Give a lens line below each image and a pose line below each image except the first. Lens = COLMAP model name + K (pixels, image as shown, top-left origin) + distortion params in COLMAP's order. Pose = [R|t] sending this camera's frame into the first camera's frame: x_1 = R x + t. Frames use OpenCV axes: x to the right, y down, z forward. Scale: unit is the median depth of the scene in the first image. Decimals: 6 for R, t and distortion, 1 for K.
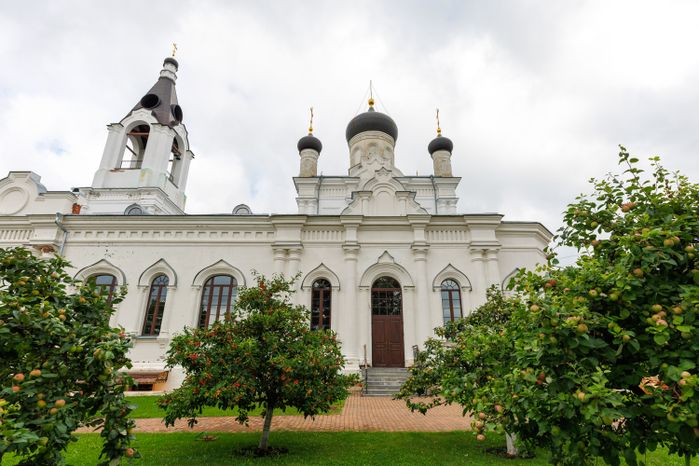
lens RADIAL K [[364.0, 0, 368.5], [0, 364.0, 230.8], [0, 0, 1]] dist [-0.002247, -0.000150]
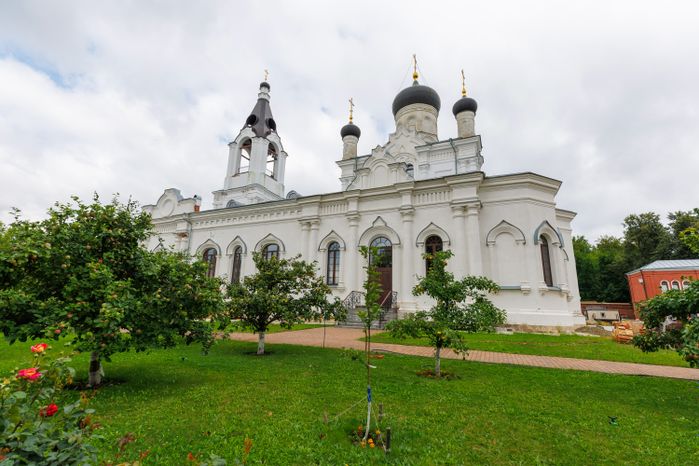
lens RADIAL K [[316.7, 0, 349.5], [0, 316.7, 233.0], [0, 0, 1]] dist [0.000797, 0.000017]
pose [[0.912325, -0.076160, -0.402321, 2.992593], [0.122992, 0.988148, 0.091846, 0.006390], [0.390558, -0.133276, 0.910880, -0.097890]]
